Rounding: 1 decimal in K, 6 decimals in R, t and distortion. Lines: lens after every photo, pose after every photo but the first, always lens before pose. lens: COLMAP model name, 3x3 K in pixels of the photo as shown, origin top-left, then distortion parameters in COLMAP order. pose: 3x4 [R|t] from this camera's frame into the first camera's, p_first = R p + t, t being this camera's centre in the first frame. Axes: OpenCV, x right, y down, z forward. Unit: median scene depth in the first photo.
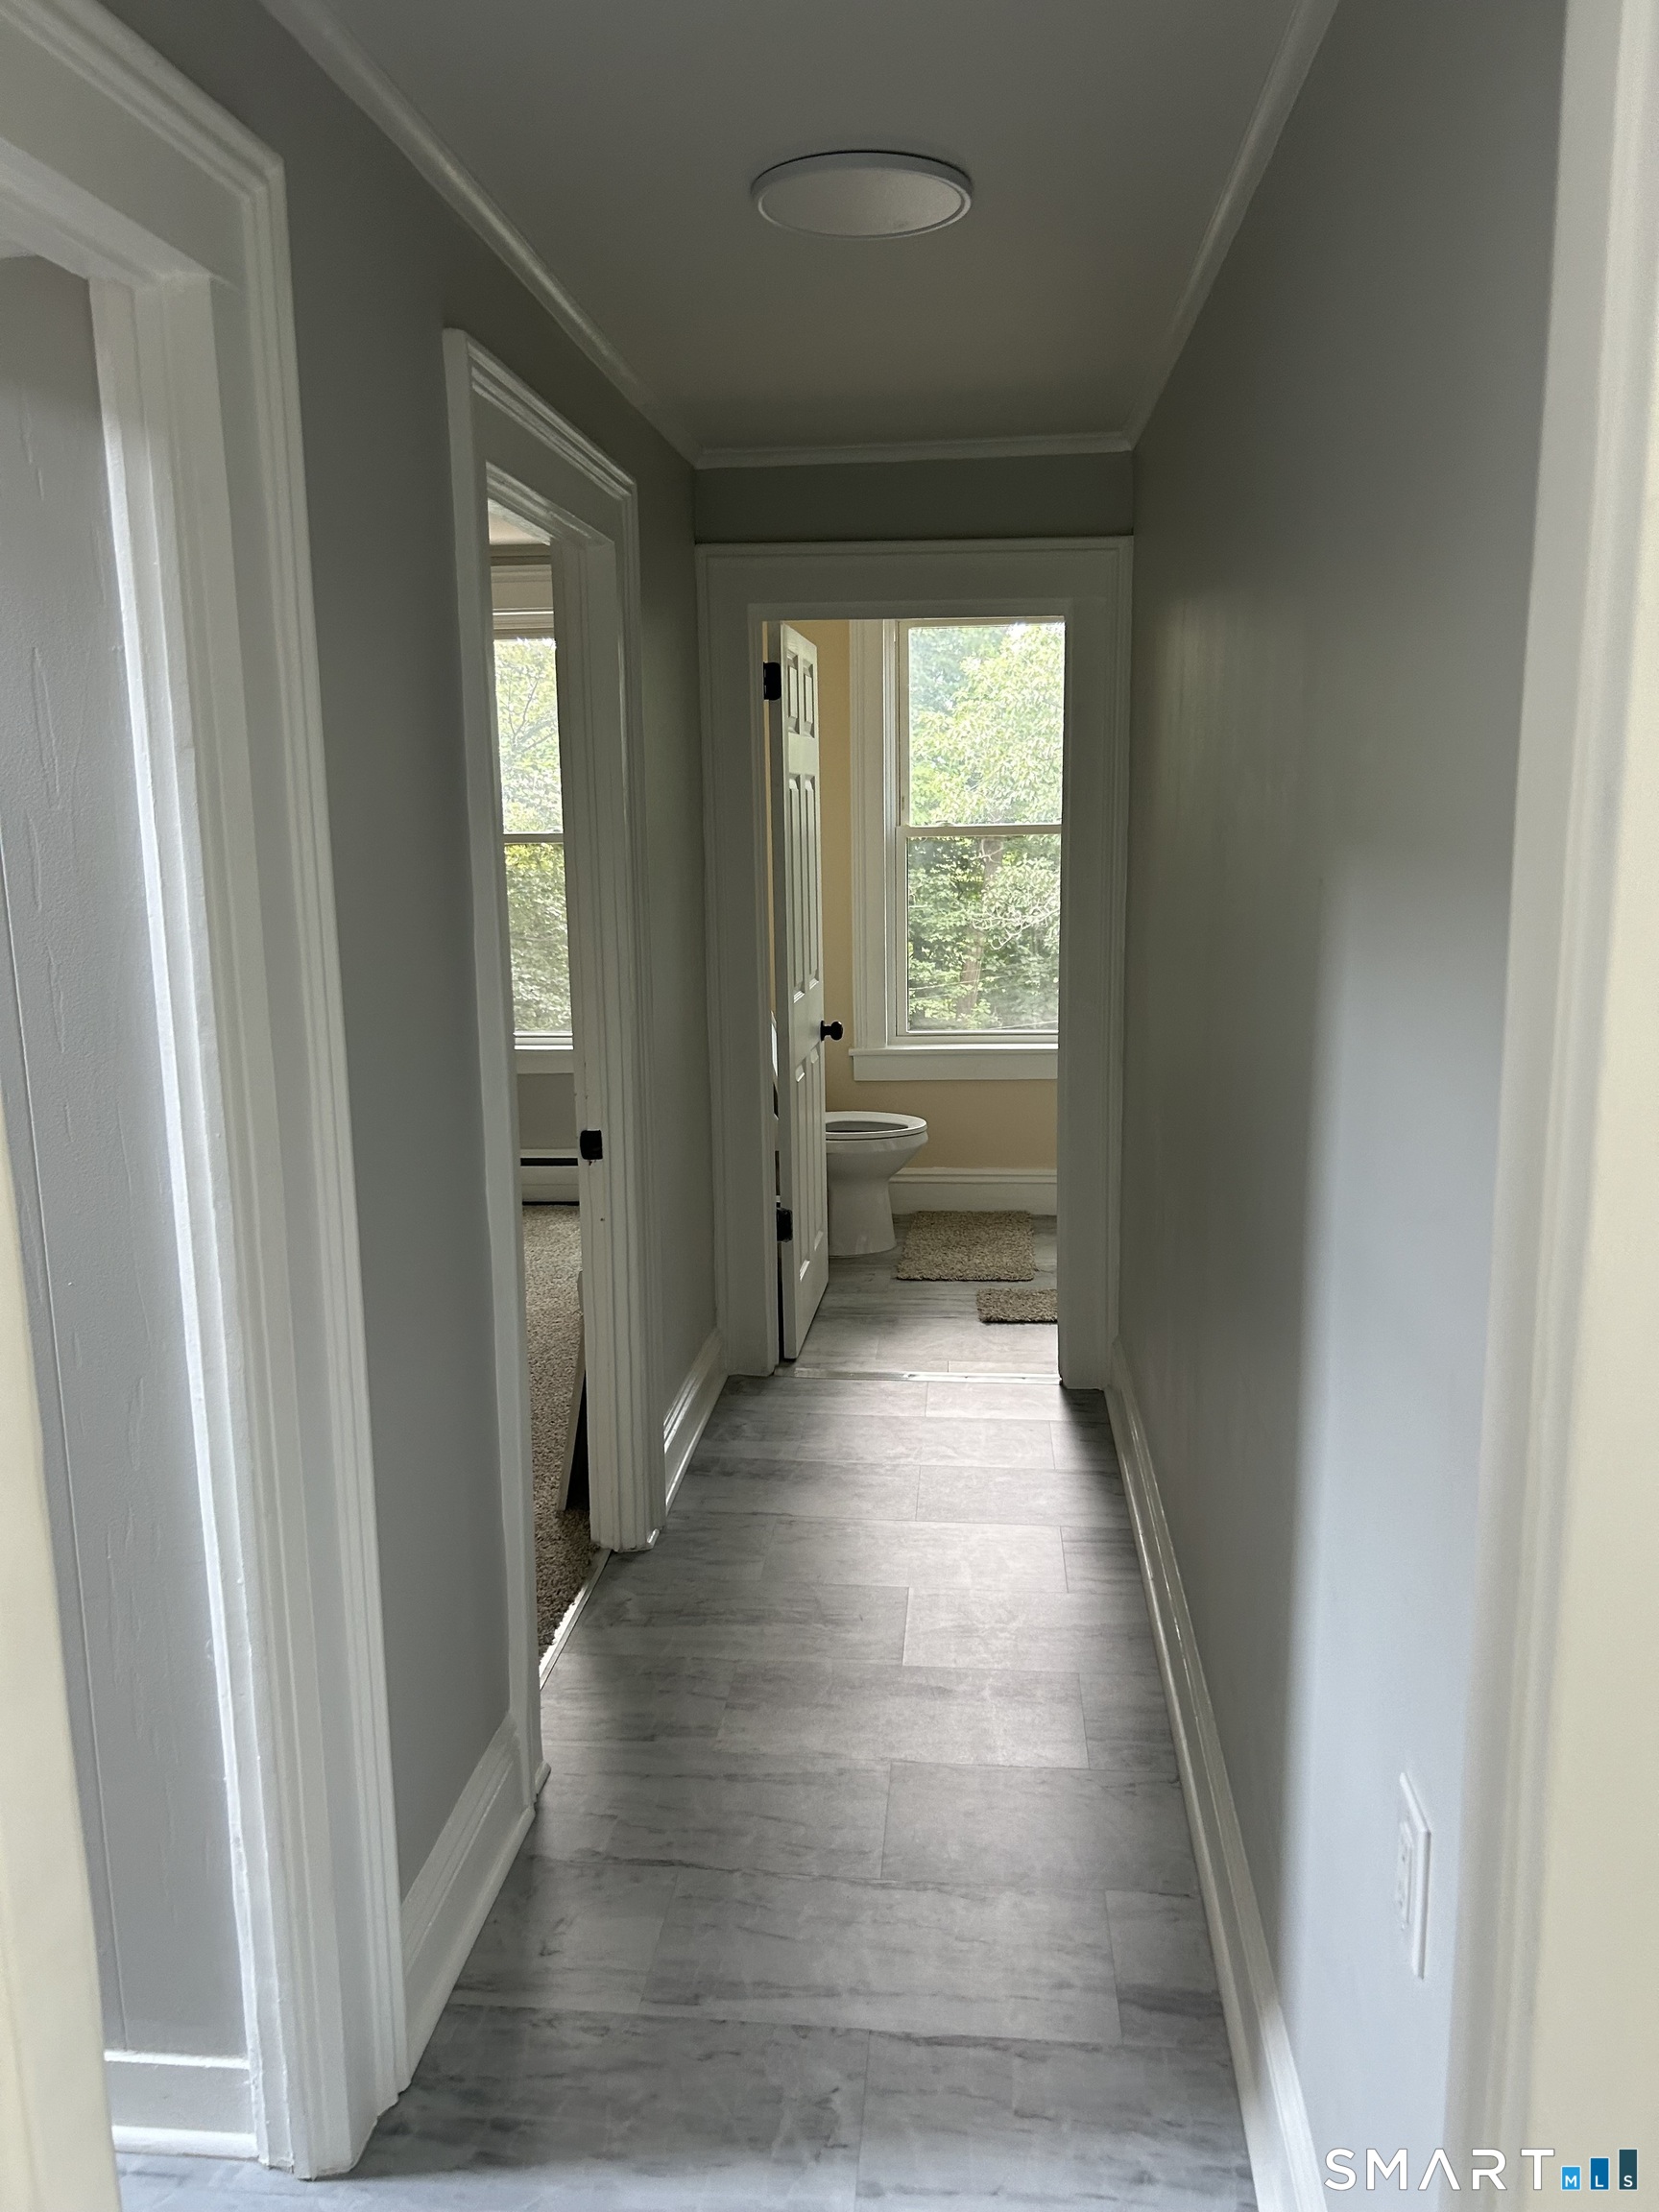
lens RADIAL K [[1710.5, 0, 827.9], [0, 1710.5, 1115.3], [0, 0, 1]] dist [0.085048, -0.026959]
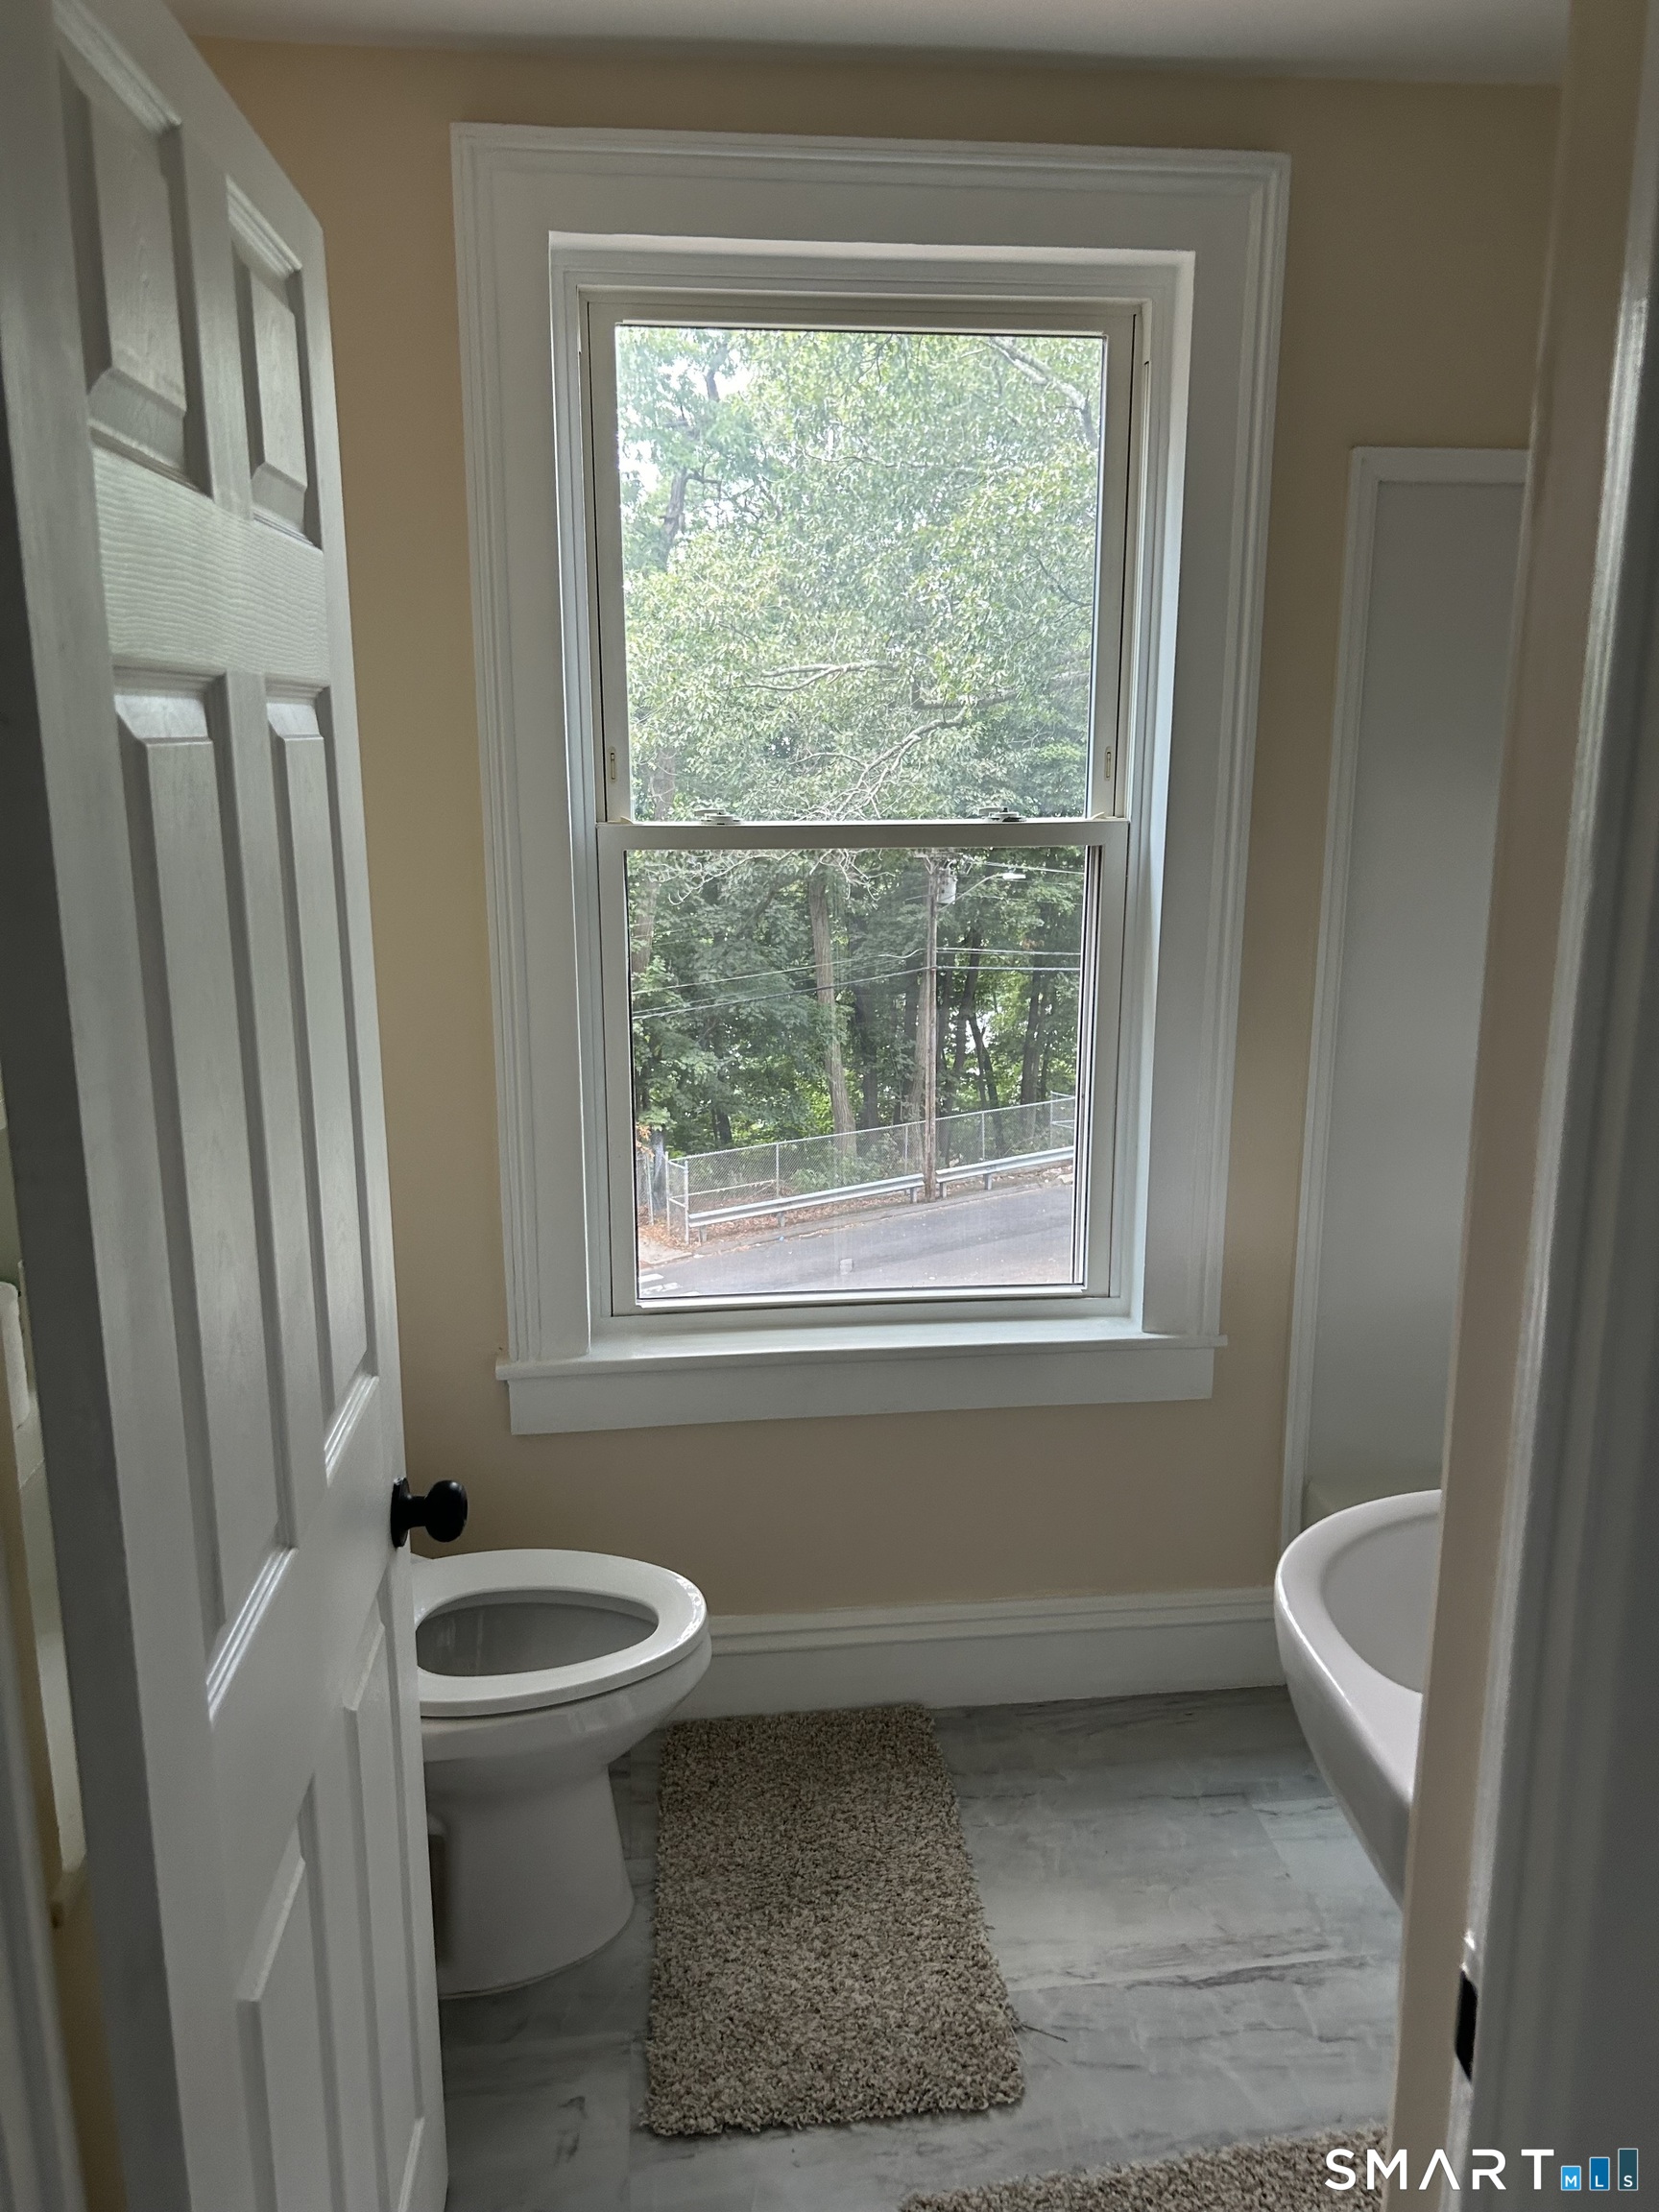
lens RADIAL K [[1710.5, 0, 843.5], [0, 1710.5, 1104.1], [0, 0, 1]] dist [0.085048, -0.026959]
pose [[0.979087, -0.032763, 0.200786, 0.013091], [0.026525, 0.999081, 0.033681, -0.115267], [-0.201705, -0.027651, 0.979056, 0.594486]]
